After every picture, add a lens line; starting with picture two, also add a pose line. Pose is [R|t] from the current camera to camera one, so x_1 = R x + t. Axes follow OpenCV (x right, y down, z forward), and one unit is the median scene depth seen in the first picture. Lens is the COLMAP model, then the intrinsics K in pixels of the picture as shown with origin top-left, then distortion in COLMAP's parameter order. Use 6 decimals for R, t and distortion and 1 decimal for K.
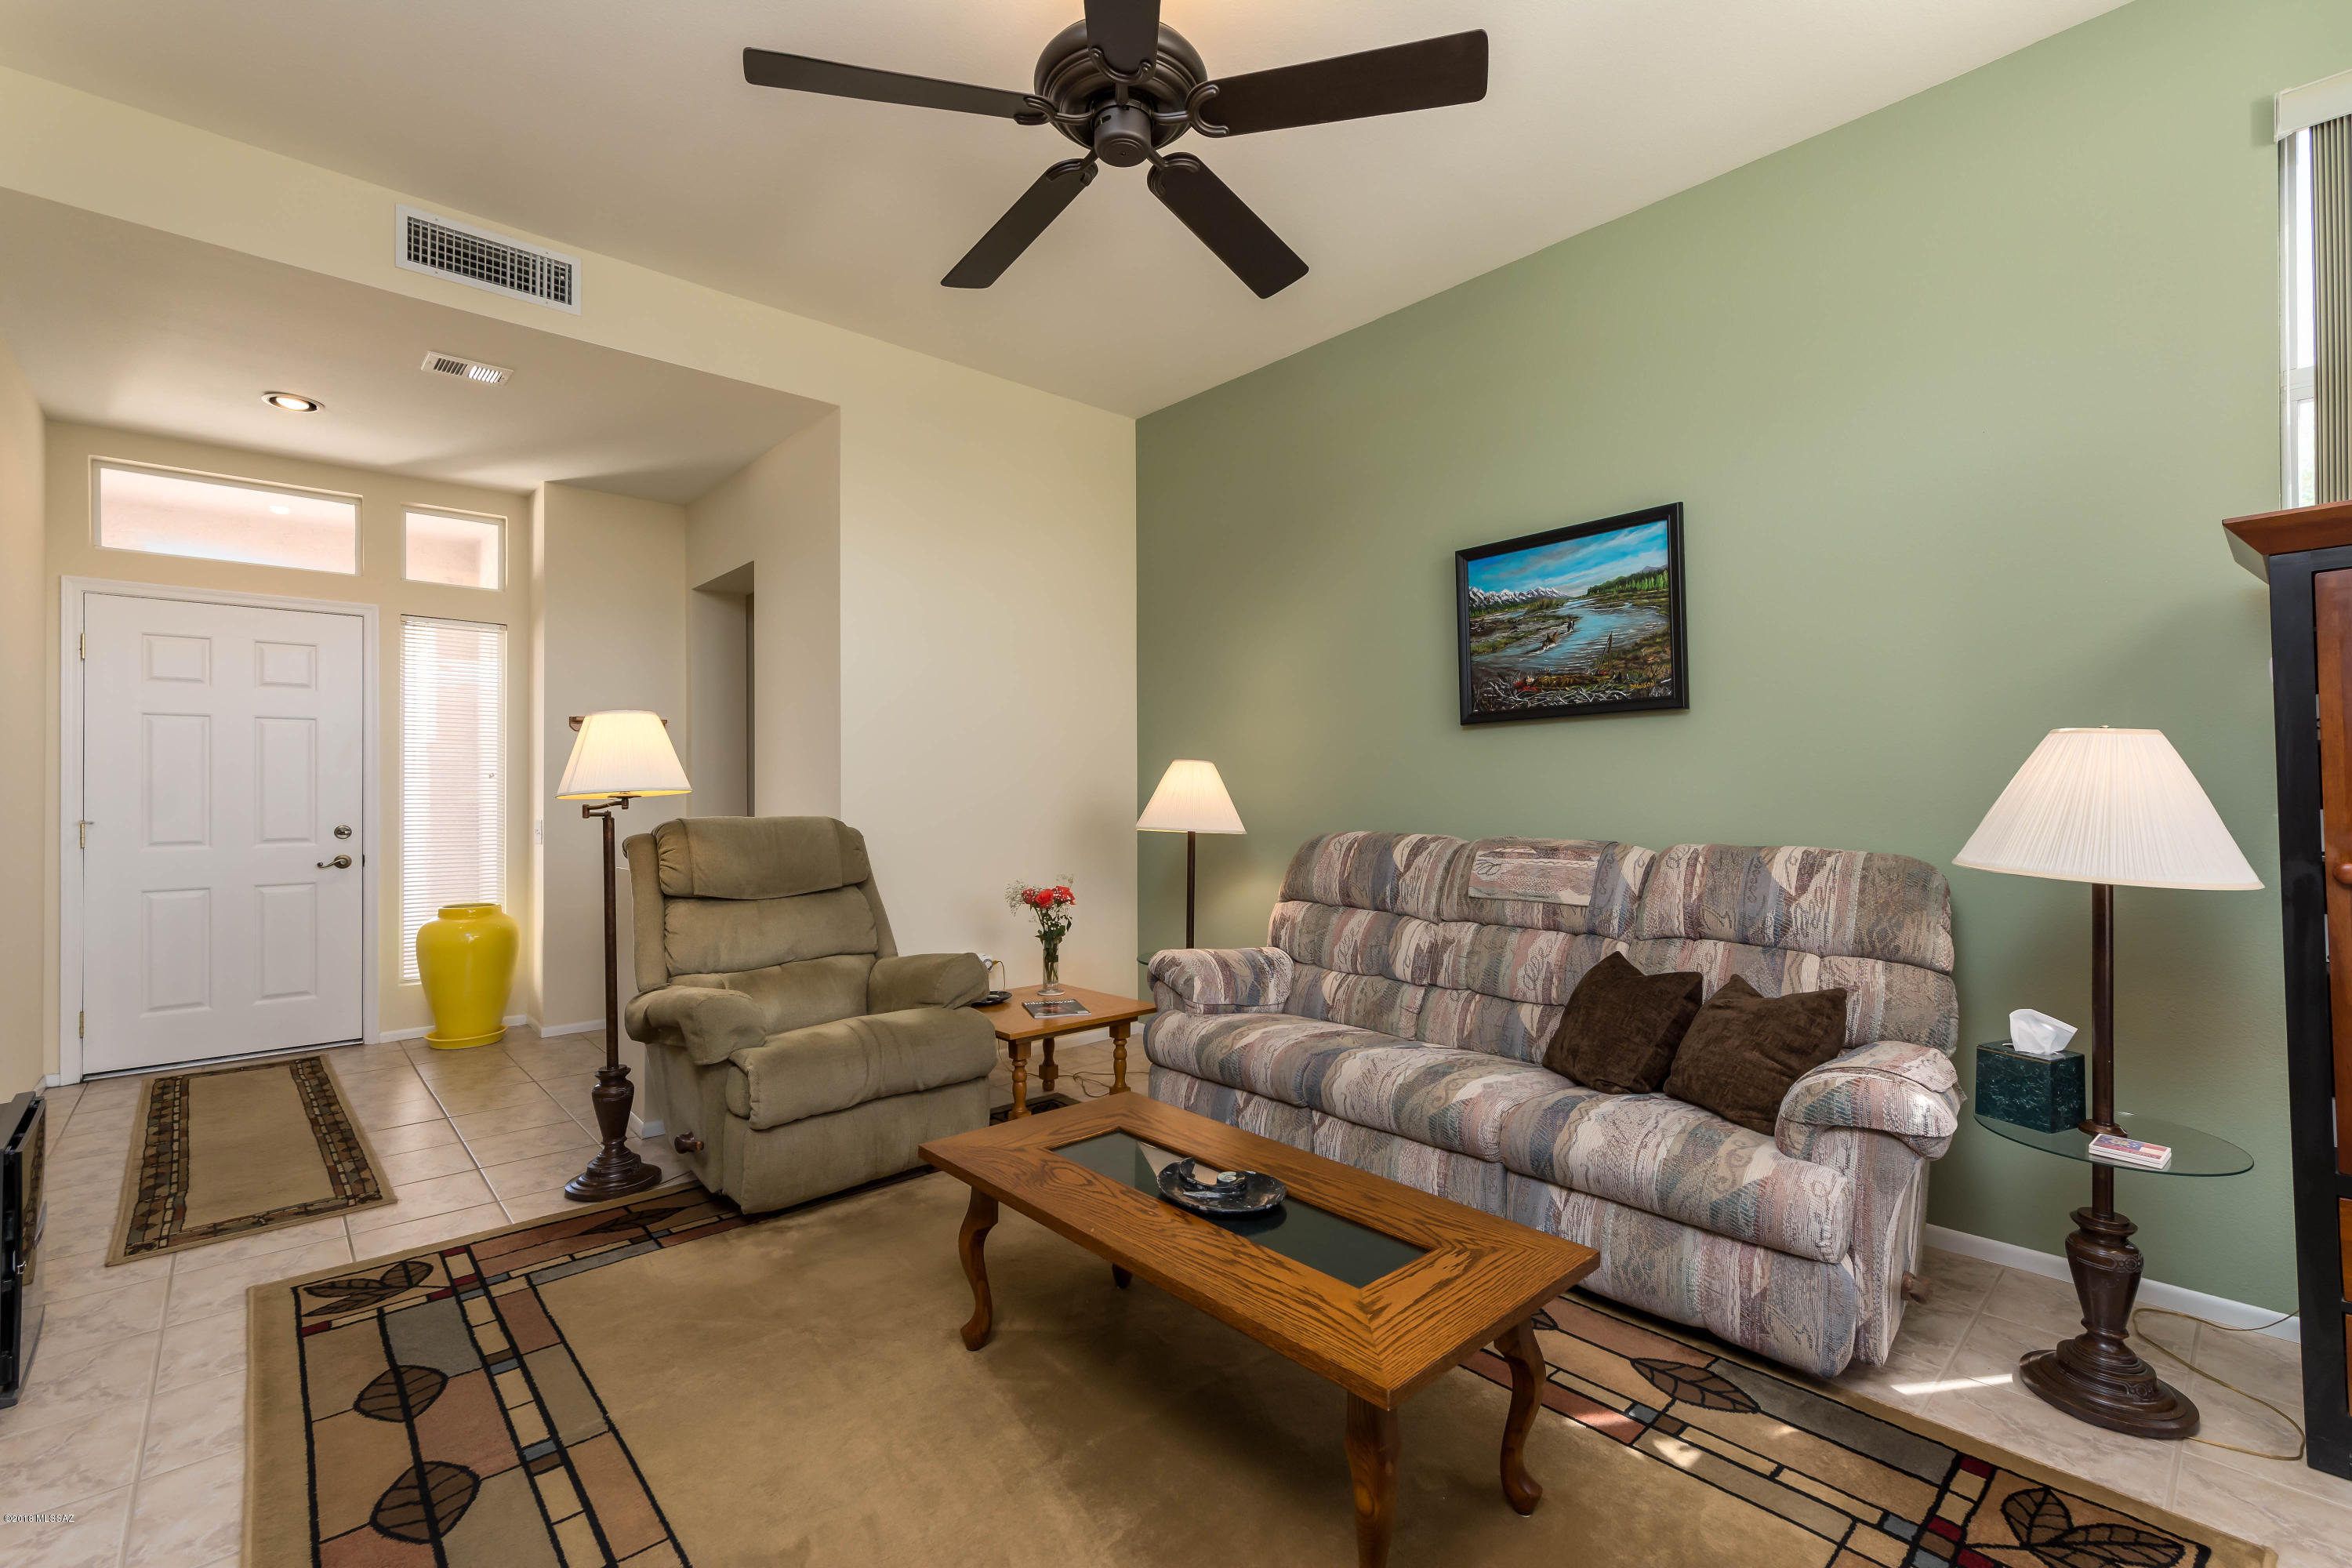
lens RADIAL K [[1021.9, 0, 1181.6], [0, 1021.9, 781.5], [0, 0, 1]] dist [-0.006157, 0.003597]
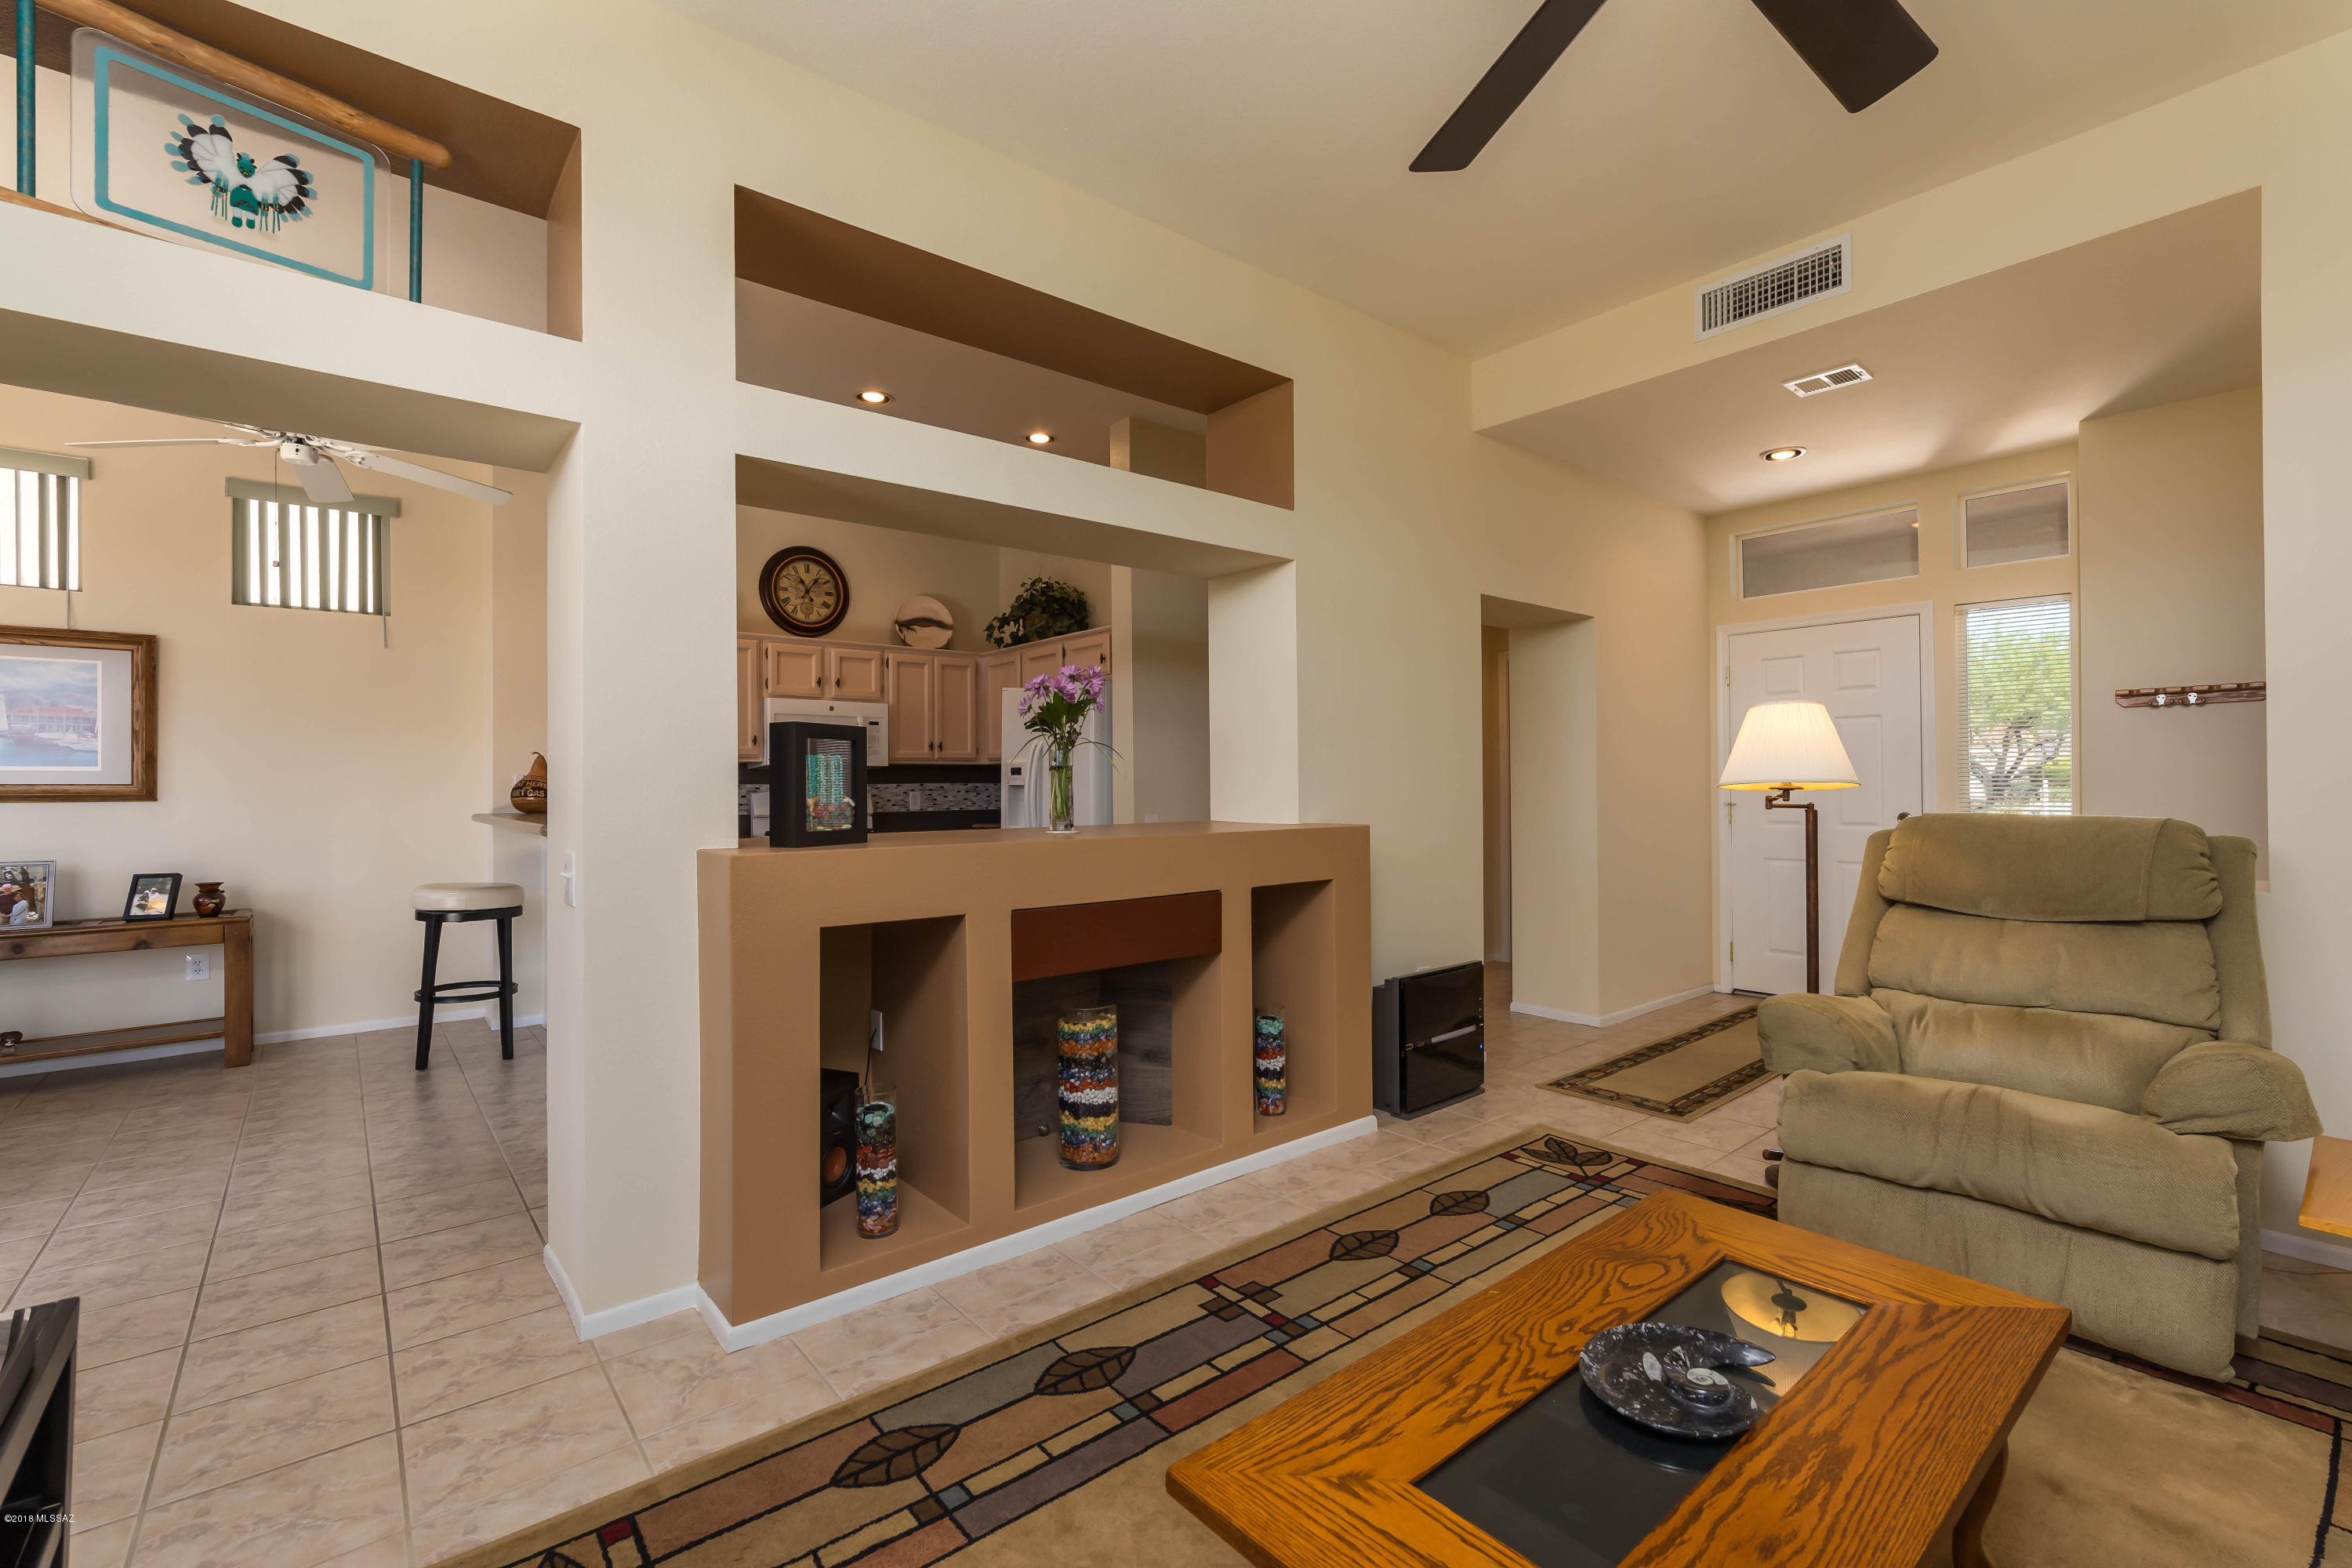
lens RADIAL K [[1021.9, 0, 1168.6], [0, 1021.9, 784.2], [0, 0, 1]] dist [-0.006157, 0.003597]
pose [[-0.049601, 0.002658, -0.998766, 0.524057], [0.014868, 0.999888, 0.001922, -0.000216], [0.998658, -0.014754, -0.049635, 0.507520]]
